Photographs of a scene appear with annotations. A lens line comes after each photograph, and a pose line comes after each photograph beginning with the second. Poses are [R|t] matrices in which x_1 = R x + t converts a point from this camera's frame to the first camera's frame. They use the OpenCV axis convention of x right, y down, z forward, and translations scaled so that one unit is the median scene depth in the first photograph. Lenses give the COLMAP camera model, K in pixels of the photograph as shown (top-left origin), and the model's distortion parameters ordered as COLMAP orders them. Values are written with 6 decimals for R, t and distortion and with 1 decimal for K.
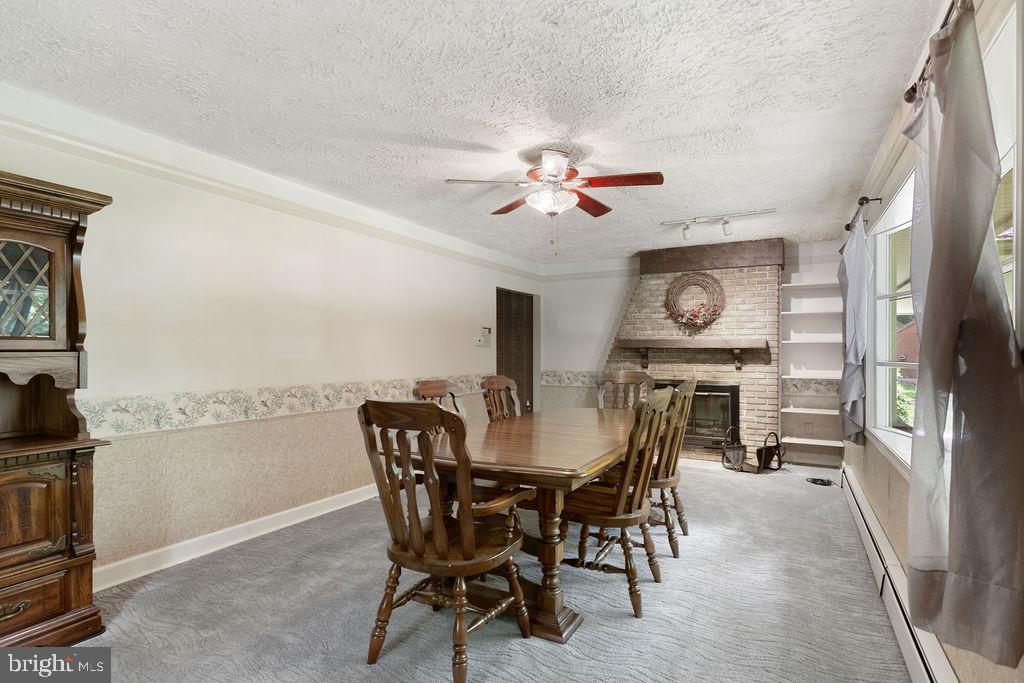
lens RADIAL K [[512.3, 0, 514.1], [0, 512.3, 351.2], [0, 0, 1]] dist [-0.000708, 0.000030]
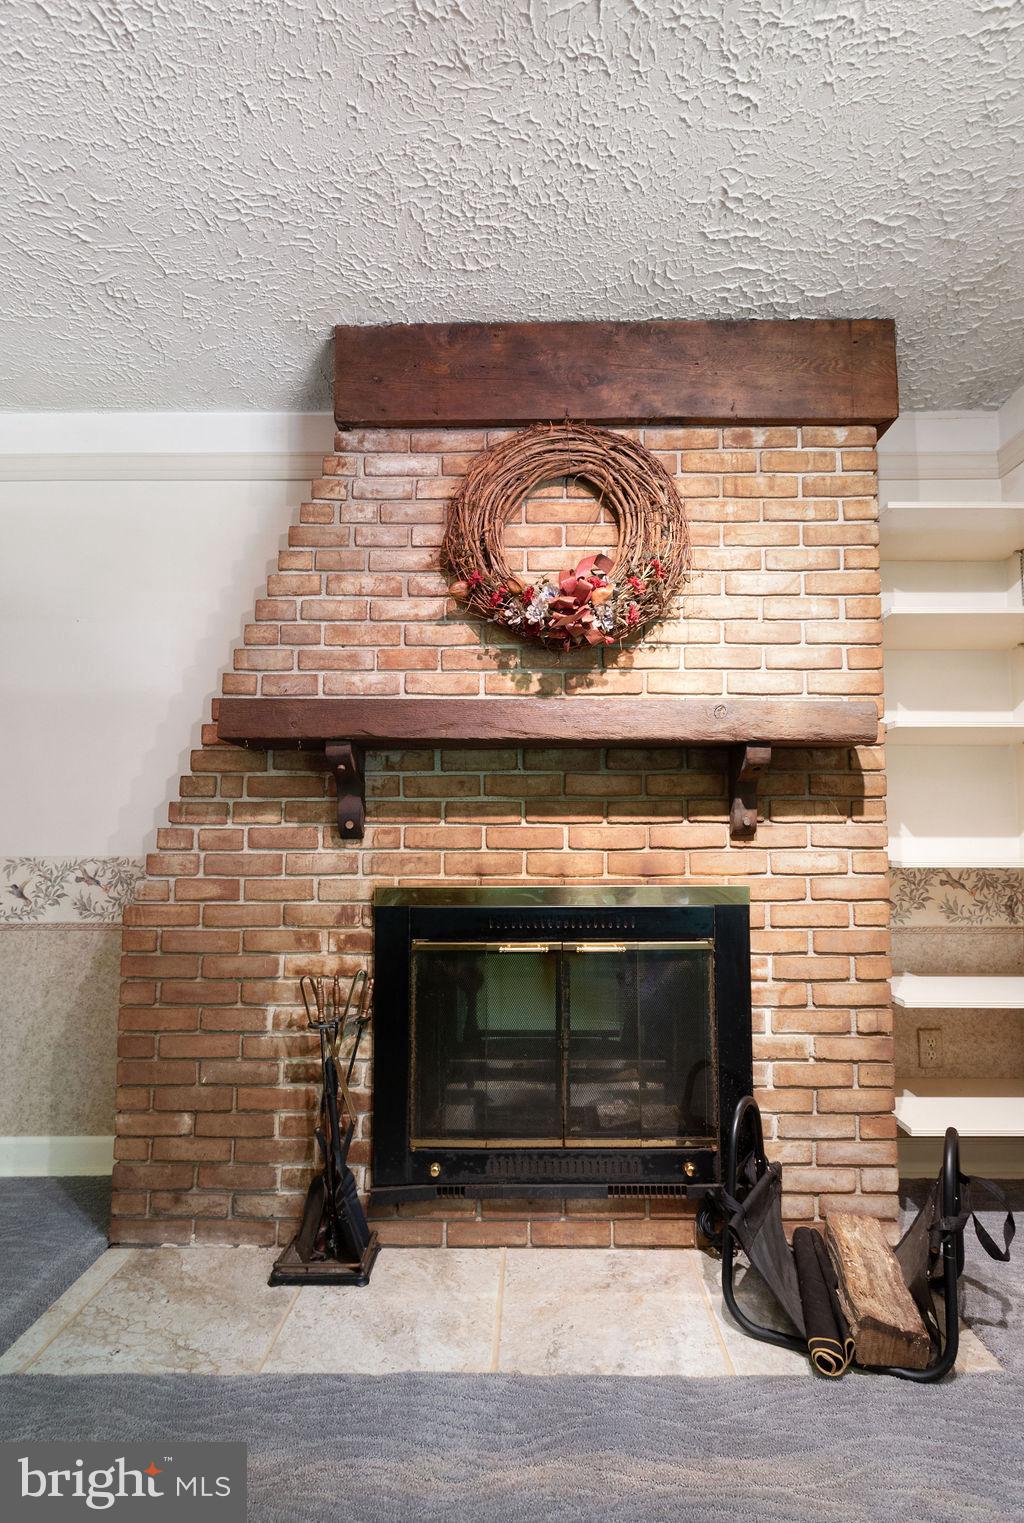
lens RADIAL K [[733.1, 0, 516.1], [0, 733.1, 766.4], [0, 0, 1]] dist [-0.001630, -0.000075]
pose [[0.877697, 0.038644, 0.477655, 0.142977], [0.001613, 0.996499, -0.083585, 0.024590], [-0.479213, 0.074133, 0.874563, 0.589969]]
